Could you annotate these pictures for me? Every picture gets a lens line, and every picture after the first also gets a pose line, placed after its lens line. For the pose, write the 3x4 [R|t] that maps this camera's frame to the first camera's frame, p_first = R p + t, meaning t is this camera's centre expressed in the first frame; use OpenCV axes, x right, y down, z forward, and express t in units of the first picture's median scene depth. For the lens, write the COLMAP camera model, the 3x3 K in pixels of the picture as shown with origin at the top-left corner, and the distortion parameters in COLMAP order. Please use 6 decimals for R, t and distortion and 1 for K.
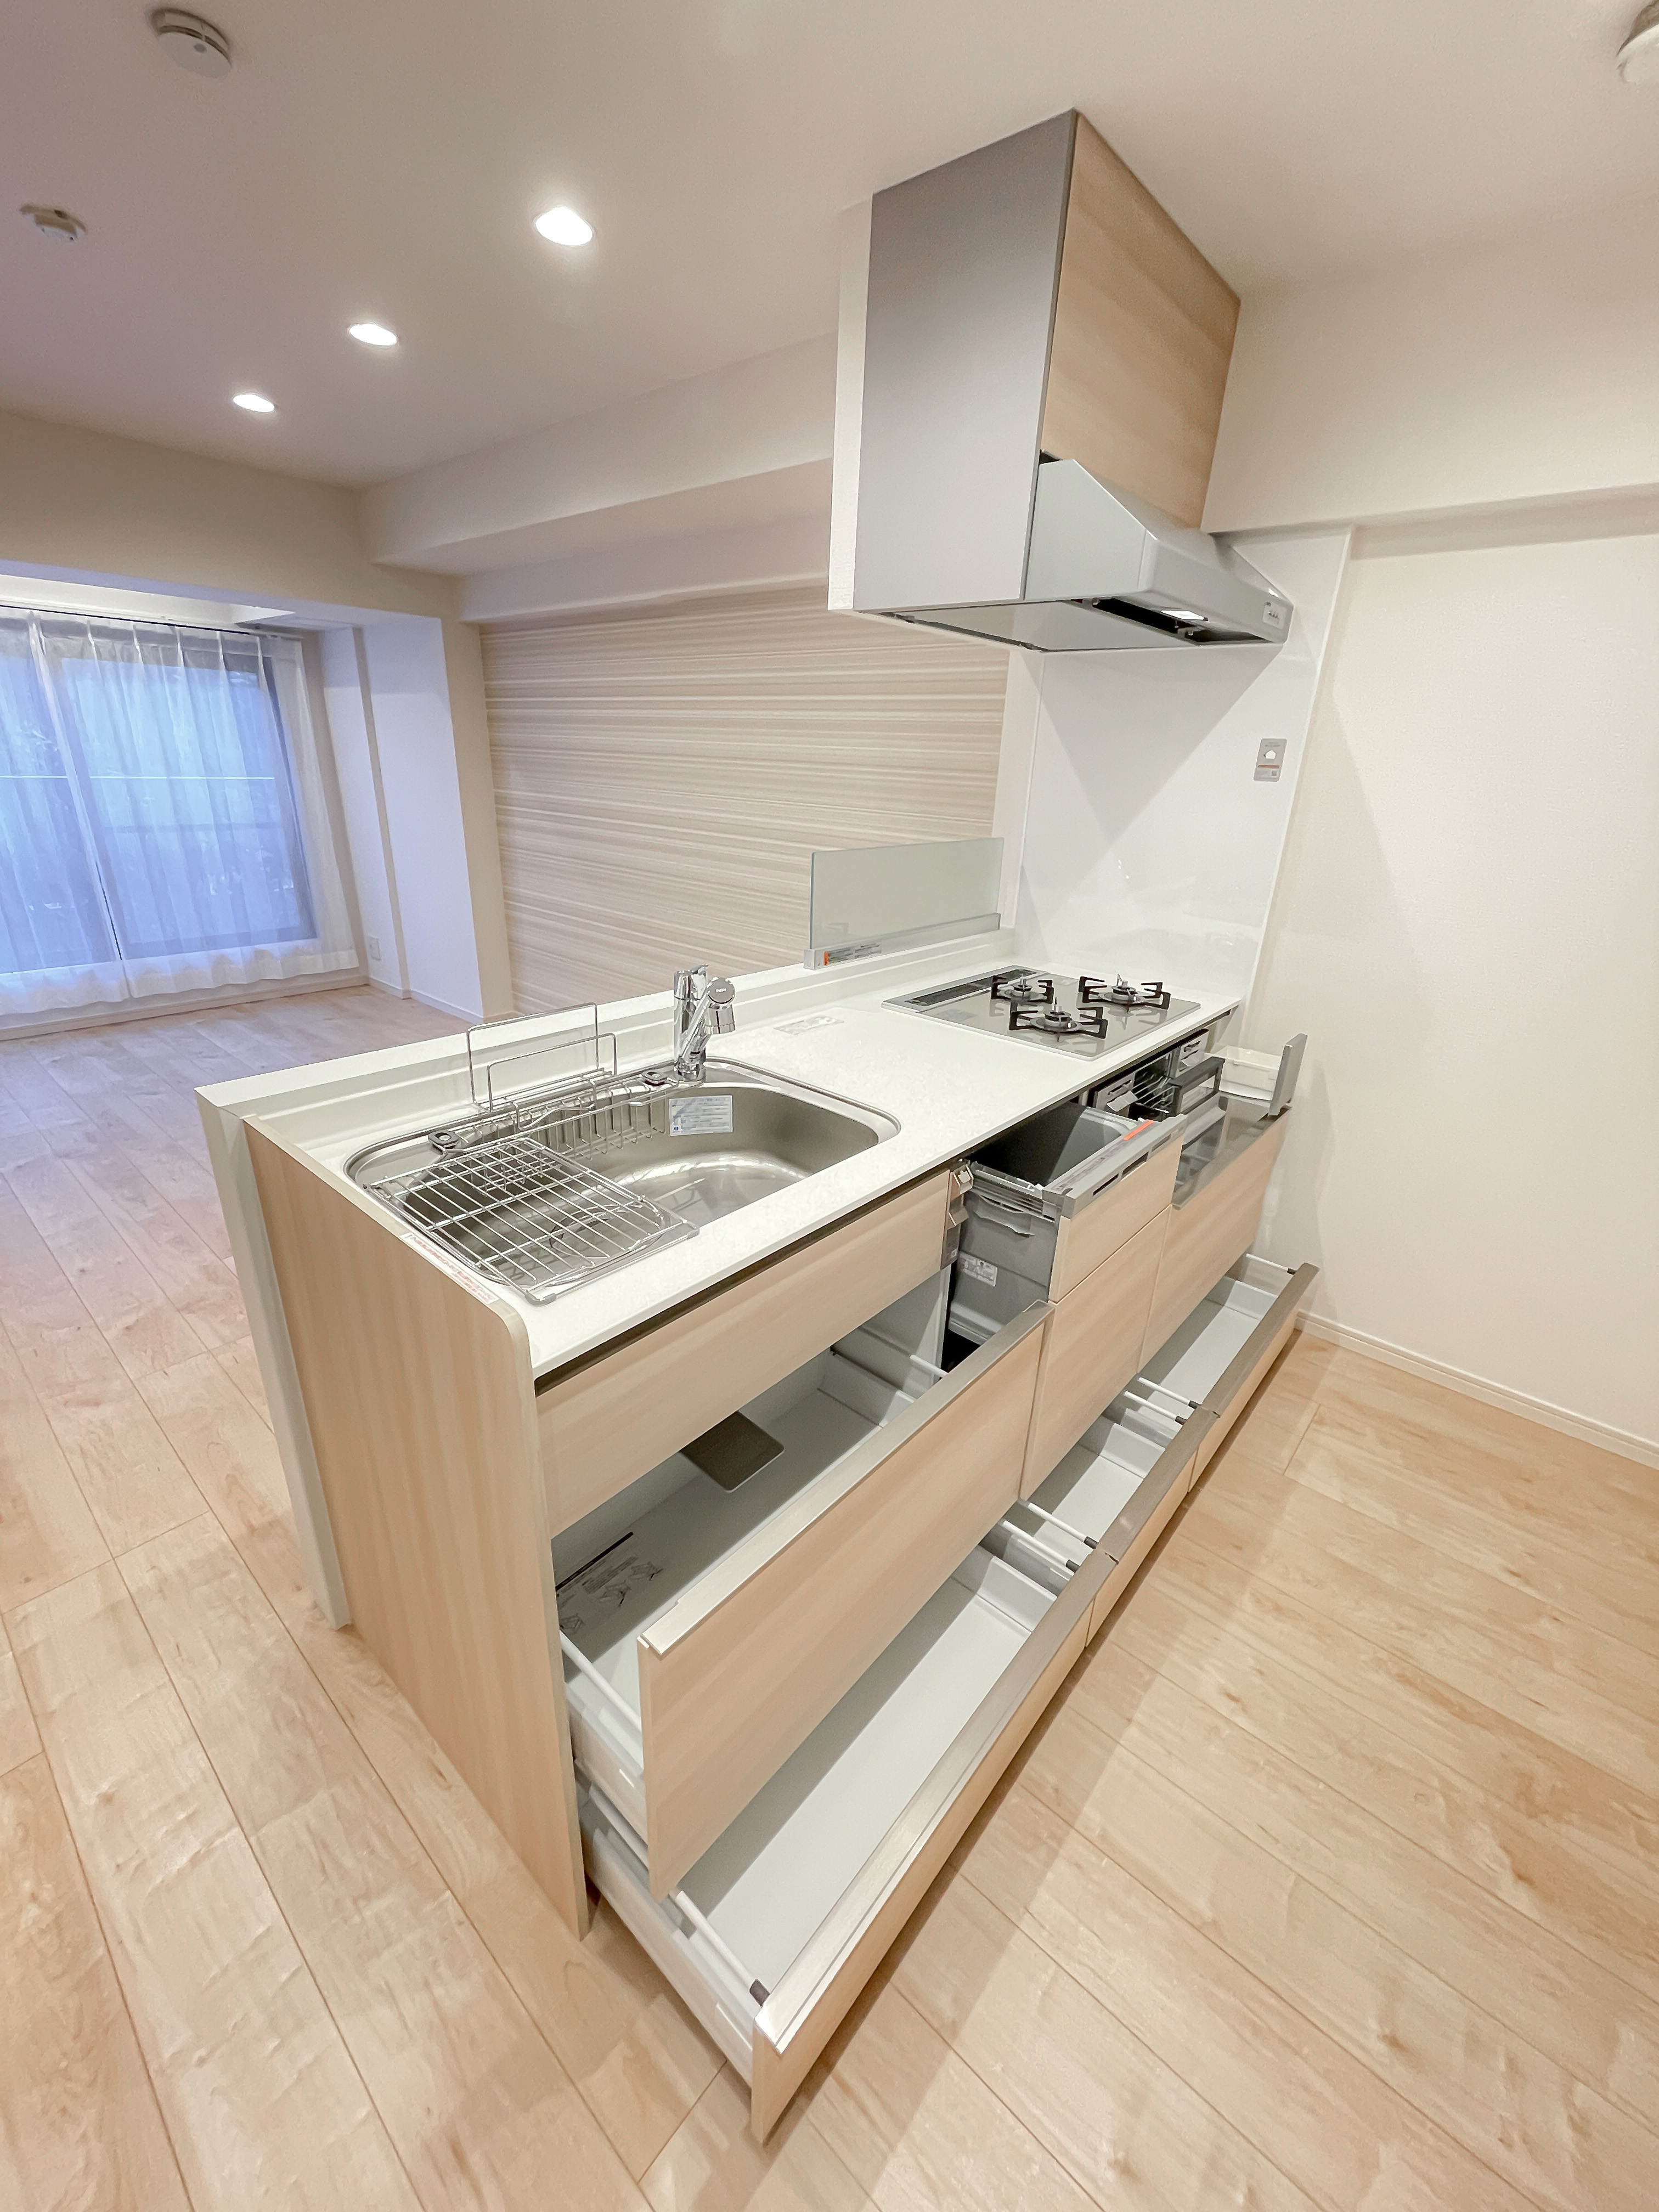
lens RADIAL K [[887.8, 0, 832.4], [0, 887.8, 1115.6], [0, 0, 1]] dist [-0.000029, -0.001110]
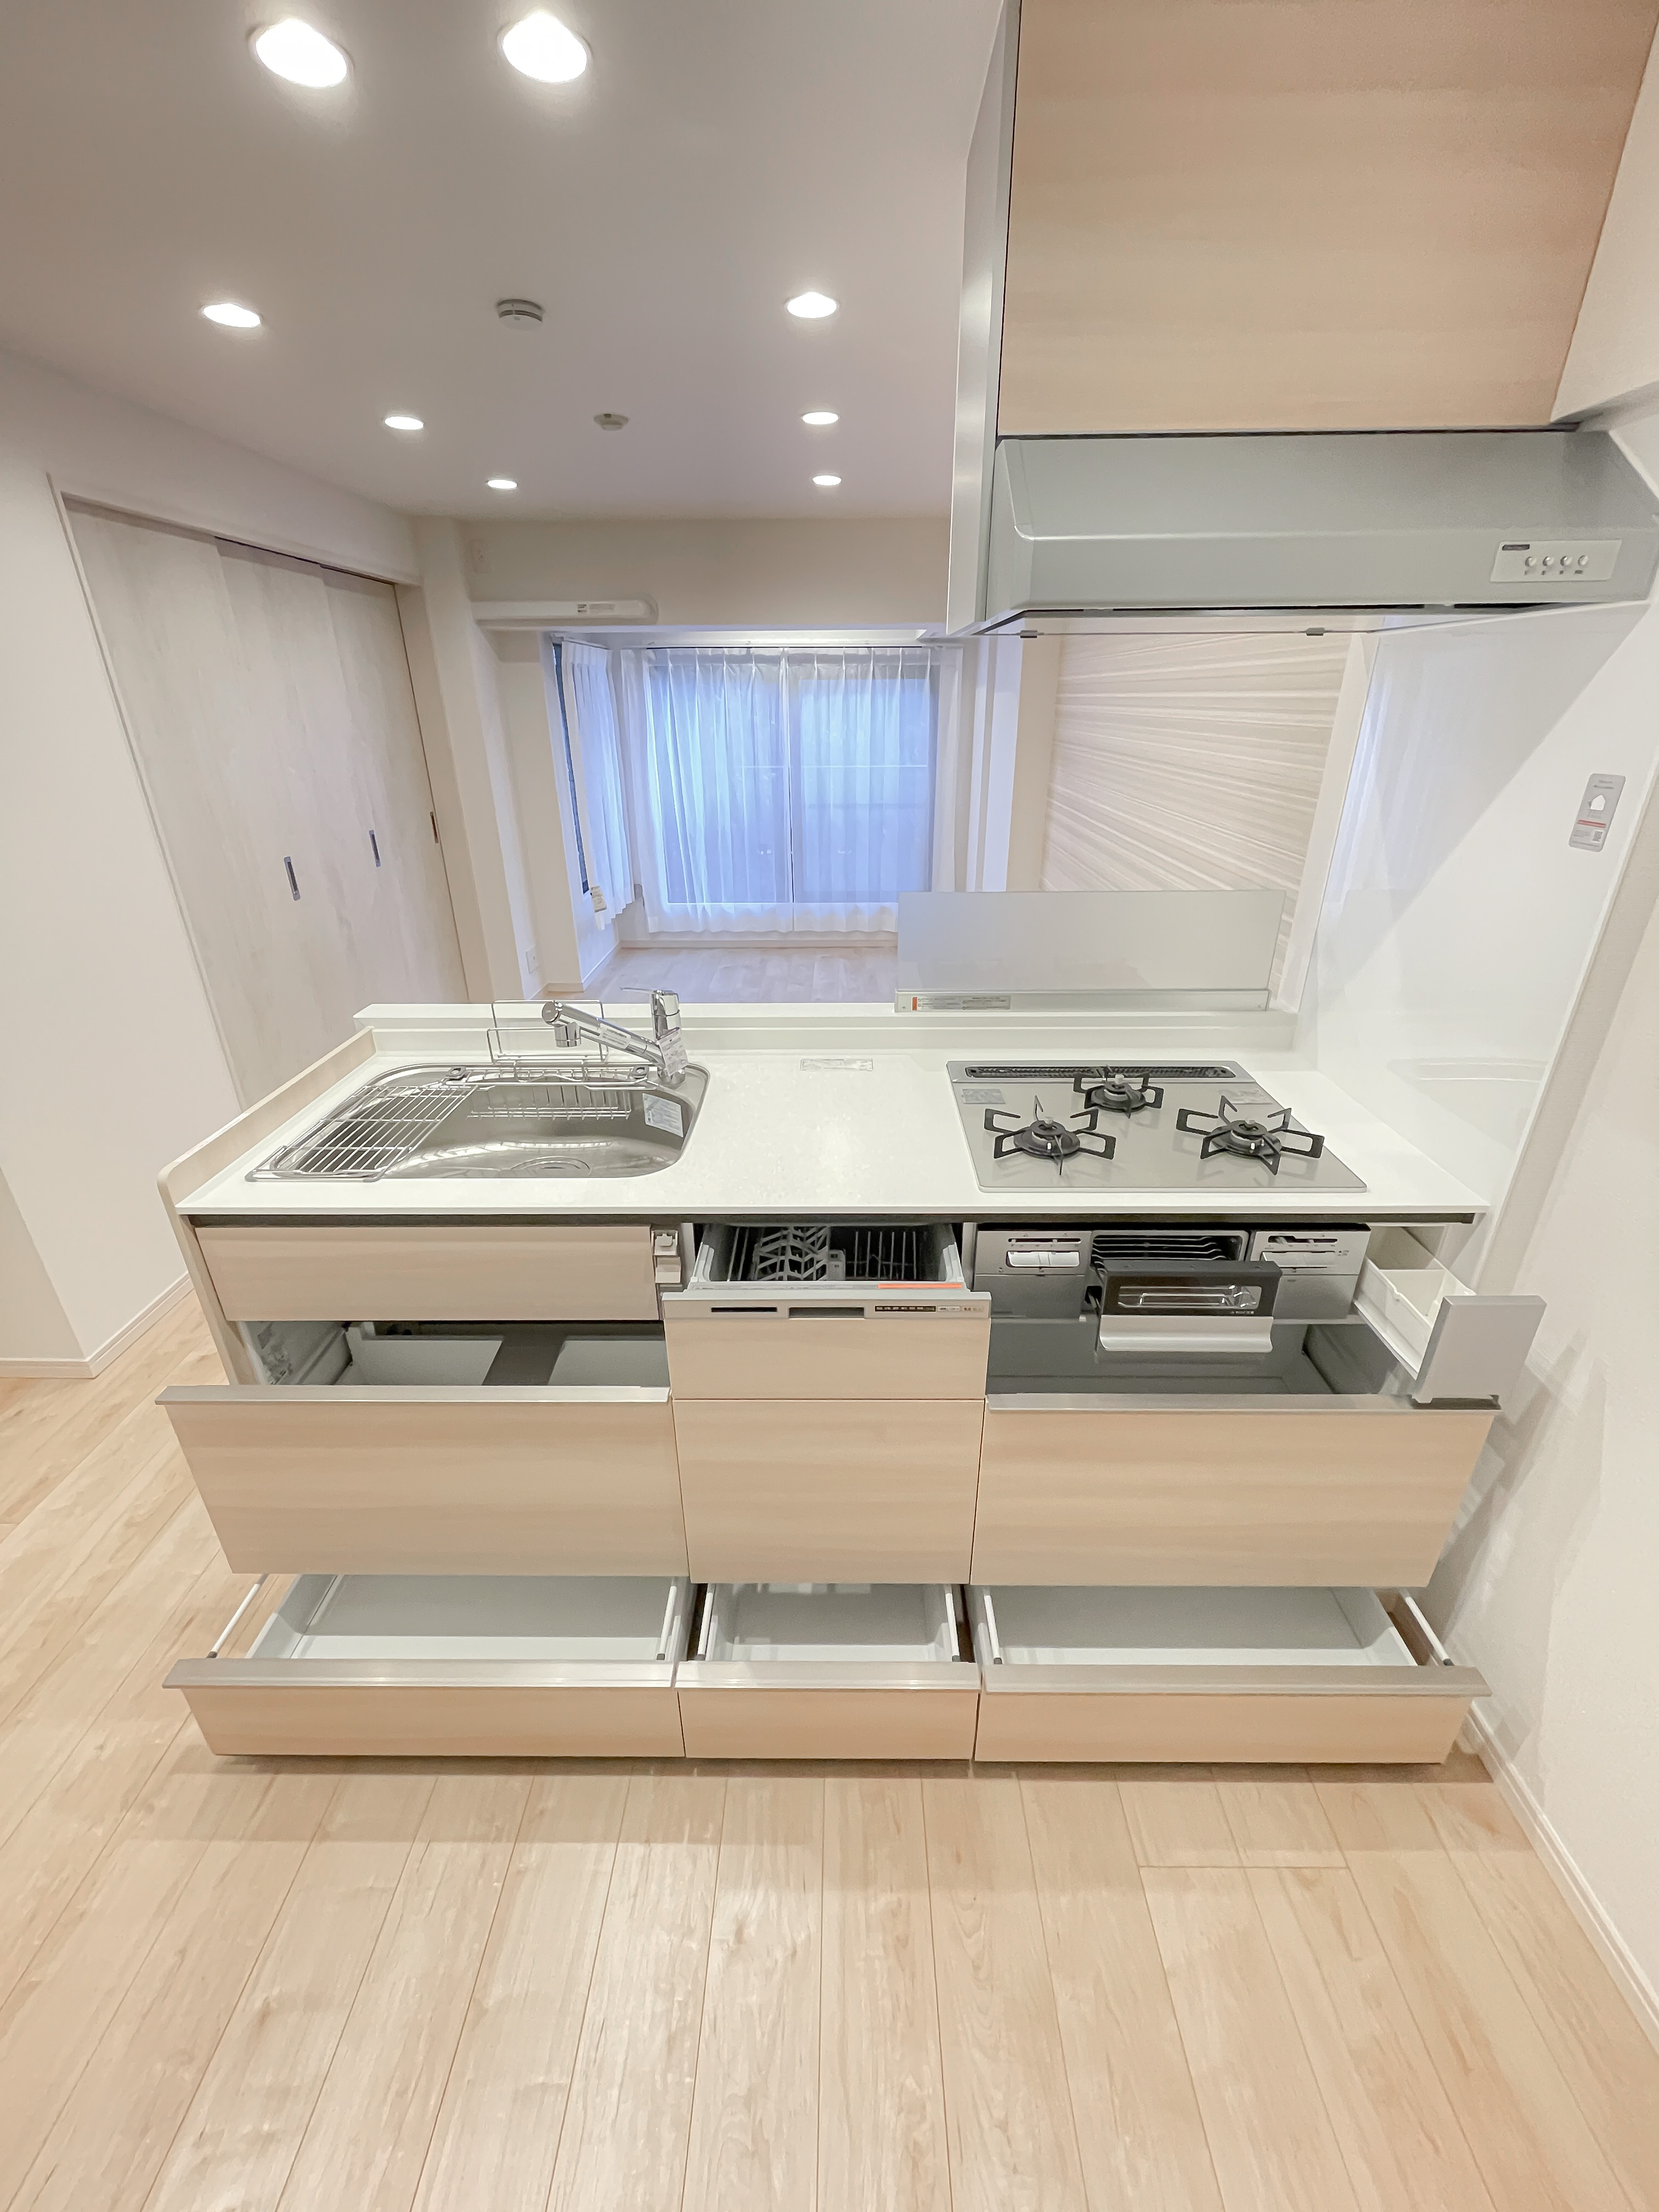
lens RADIAL K [[887.8, 0, 835.2], [0, 887.8, 1112.9], [0, 0, 1]] dist [-0.000029, -0.001110]
pose [[0.643660, 0.284069, -0.710638, 0.615279], [-0.257768, 0.954775, 0.148187, -0.174325], [0.720595, 0.087798, 0.687775, 0.280644]]
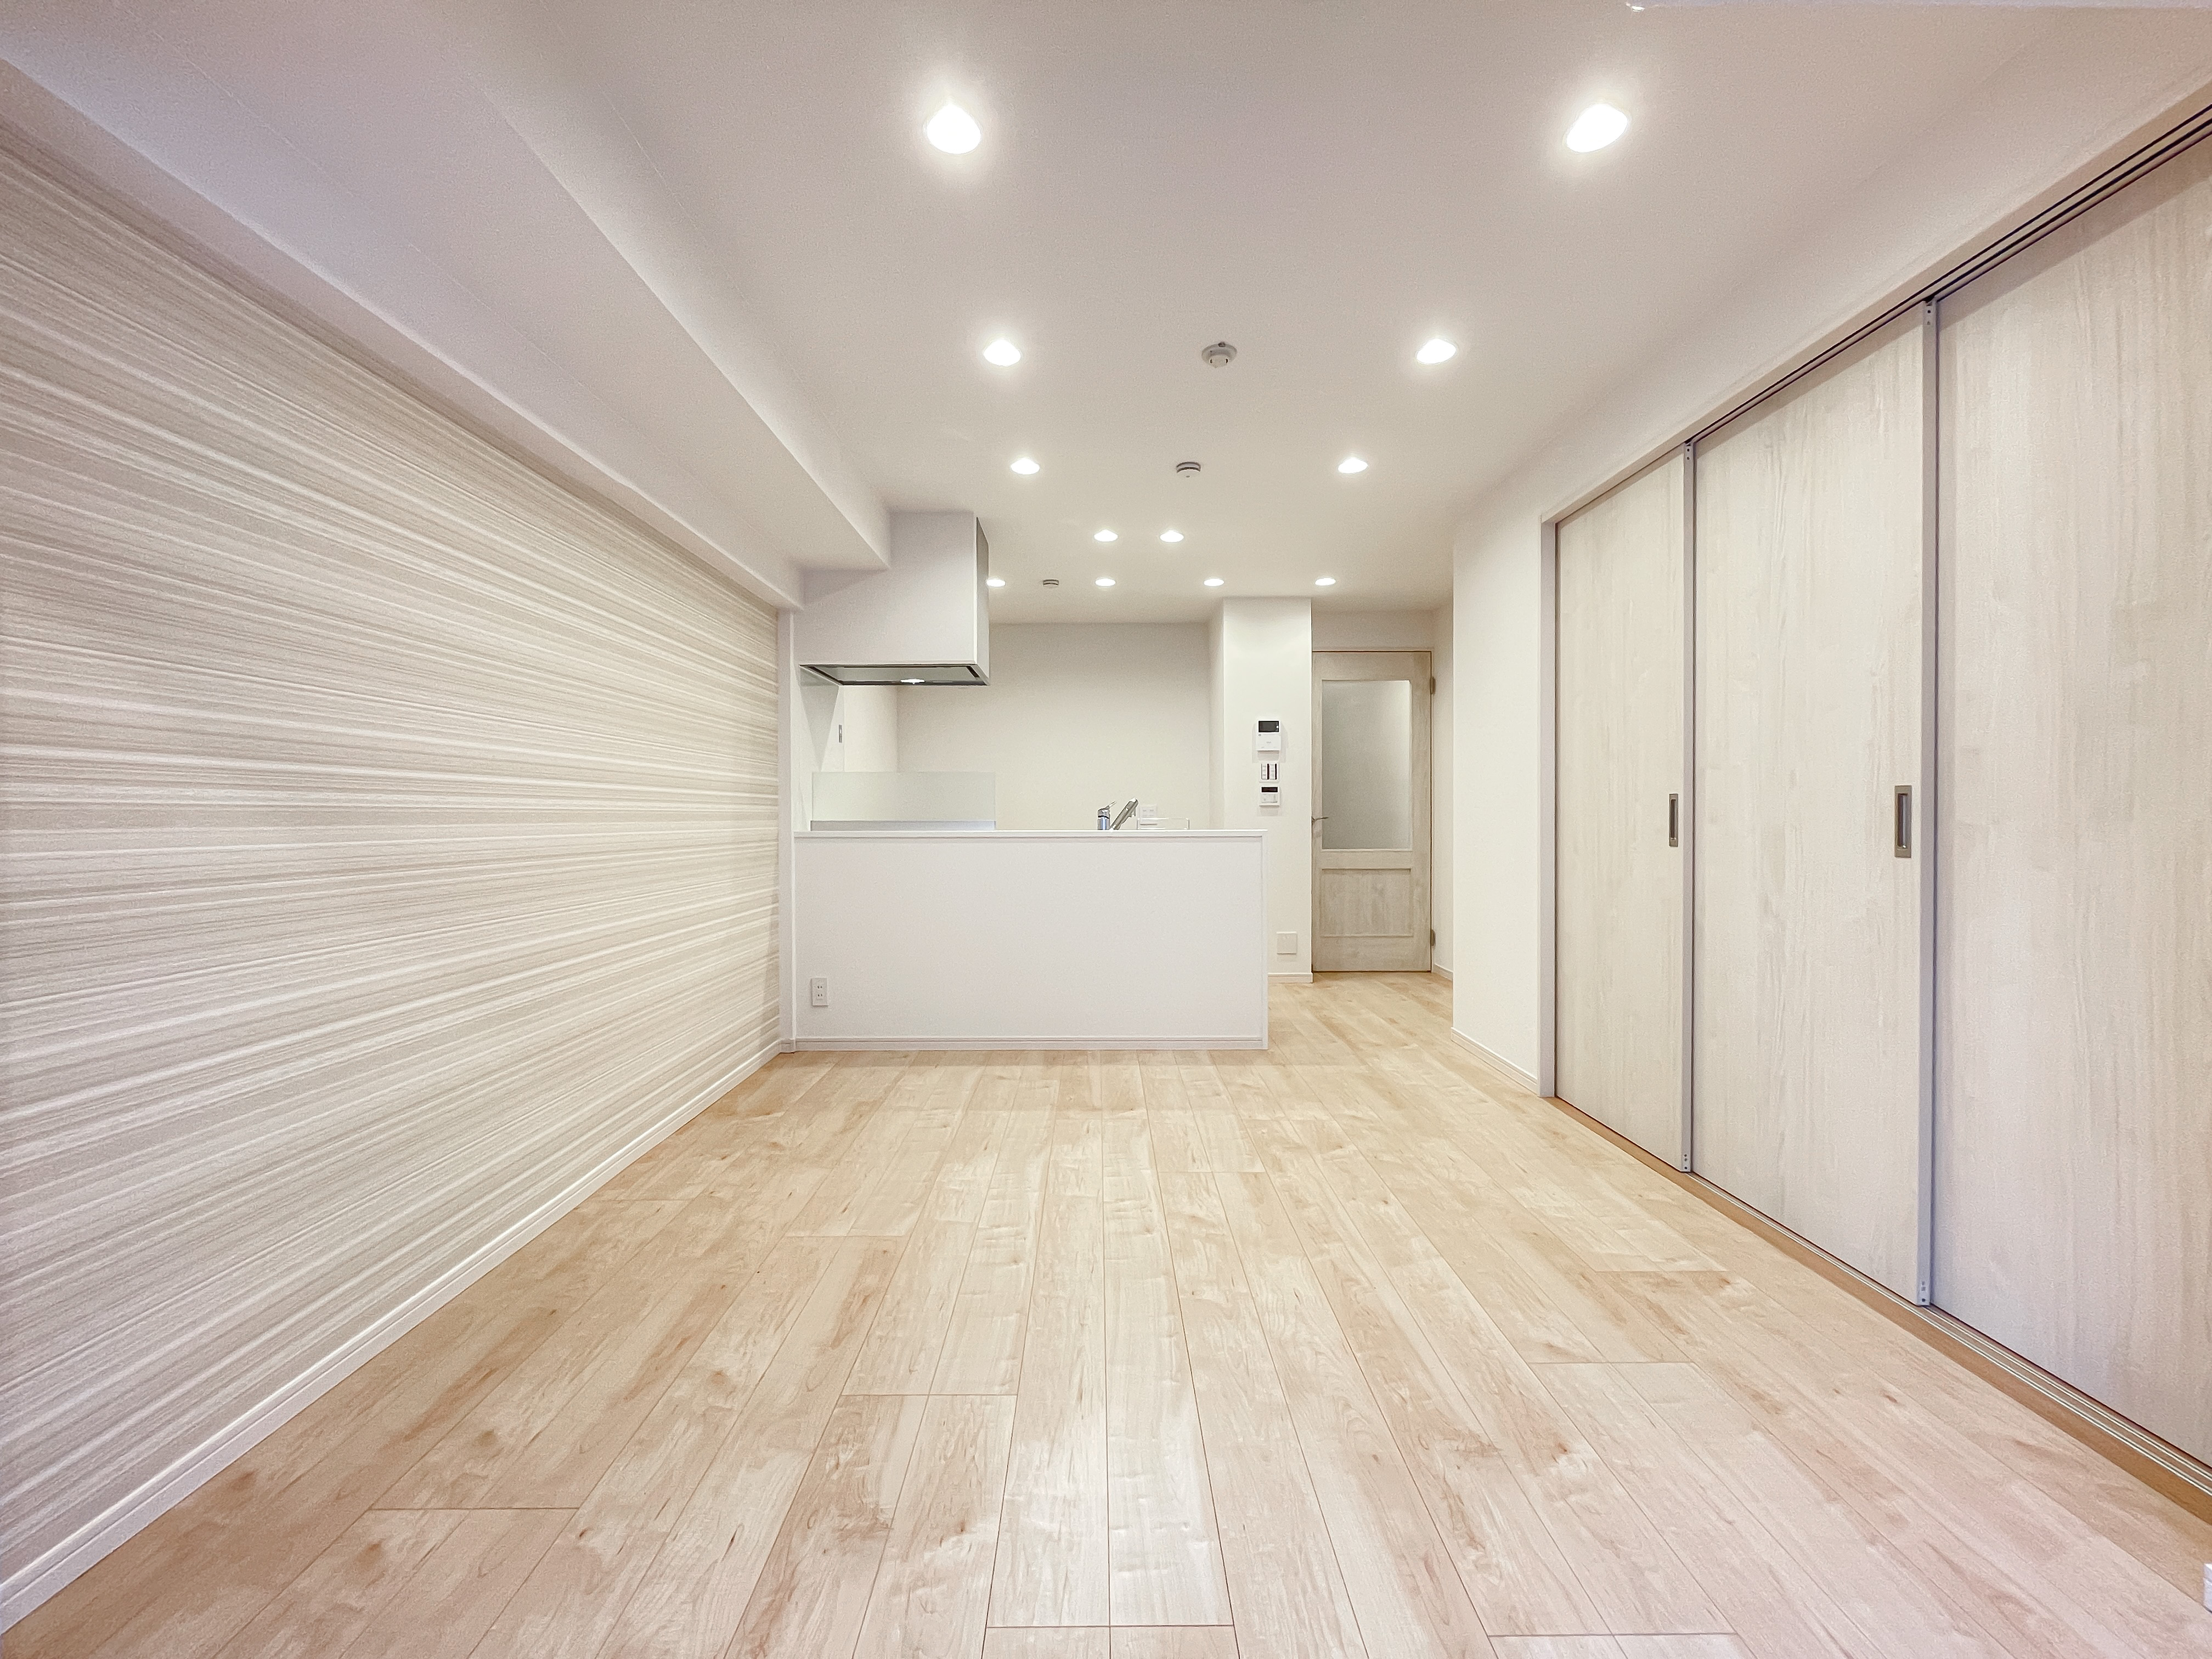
lens RADIAL K [[887.8, 0, 1099.2], [0, 887.8, 827.0], [0, 0, 1]] dist [-0.000029, -0.001110]
pose [[-0.655191, -0.042425, 0.754271, -1.531175], [0.264928, 0.922113, 0.281993, -0.621144], [-0.707487, 0.384587, -0.592921, 1.852560]]
